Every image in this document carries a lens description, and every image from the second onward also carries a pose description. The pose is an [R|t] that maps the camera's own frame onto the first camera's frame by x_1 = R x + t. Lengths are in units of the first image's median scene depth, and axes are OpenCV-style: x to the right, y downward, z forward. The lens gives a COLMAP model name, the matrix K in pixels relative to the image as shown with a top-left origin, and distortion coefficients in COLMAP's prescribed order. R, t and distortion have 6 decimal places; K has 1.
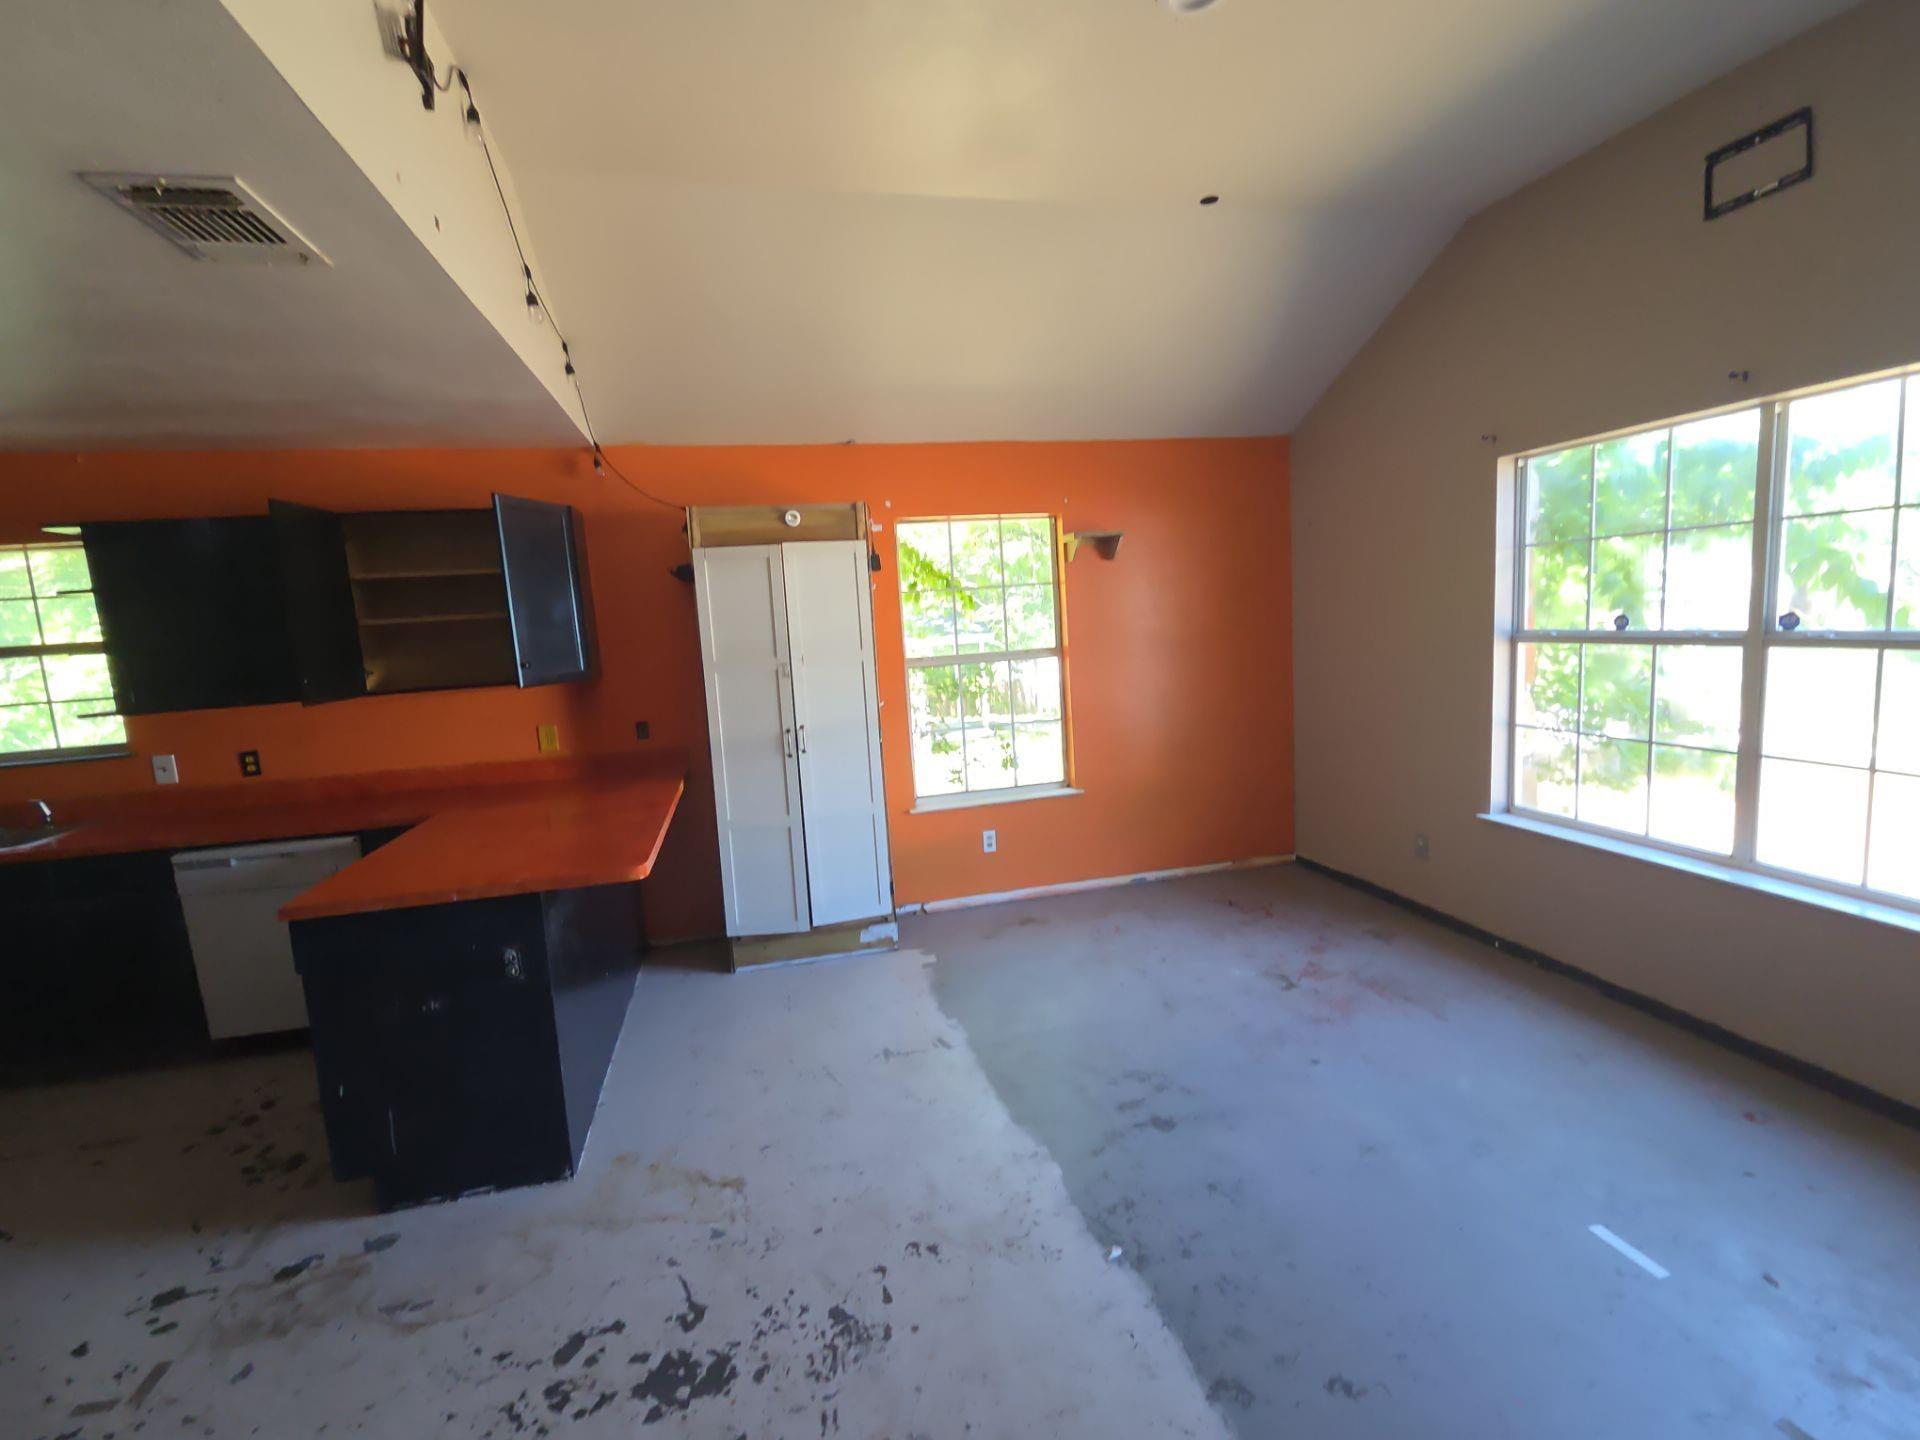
lens RADIAL K [[905.1, 0, 963.5], [0, 905.1, 724.5], [0, 0, 1]] dist [0.000276, 0.000553]
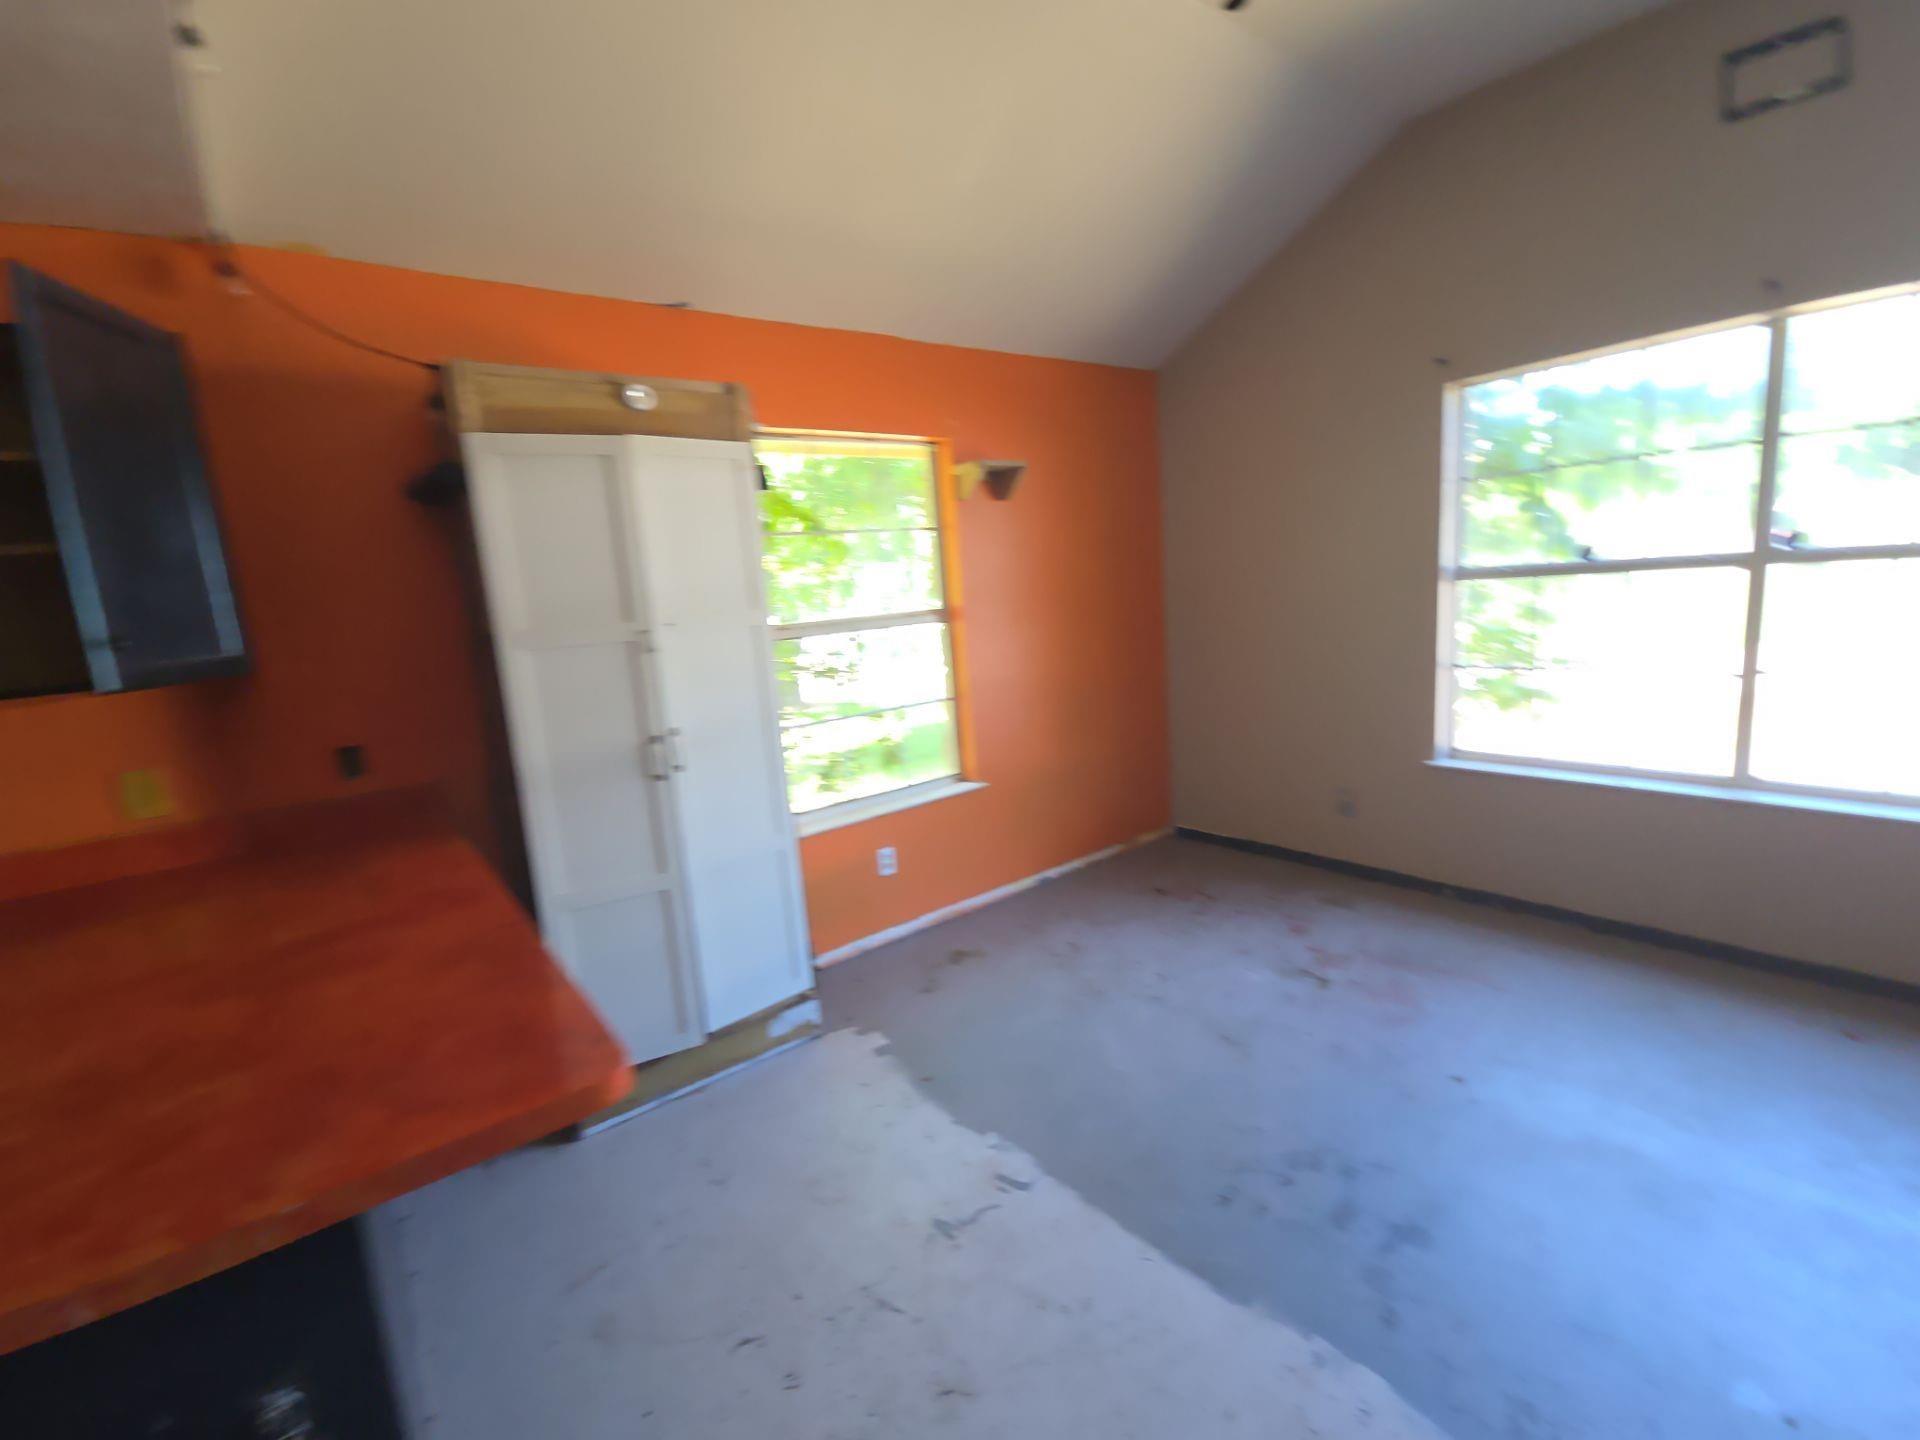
lens RADIAL K [[843.0, 0, 960.0], [0, 843.0, 720.0], [0, 0, 1]] dist [-0.002661, -0.001145]
pose [[0.905379, -0.078037, 0.417372, -0.243644], [0.075928, 0.996877, 0.021683, -0.002444], [-0.417760, 0.012059, 0.908477, 0.379114]]
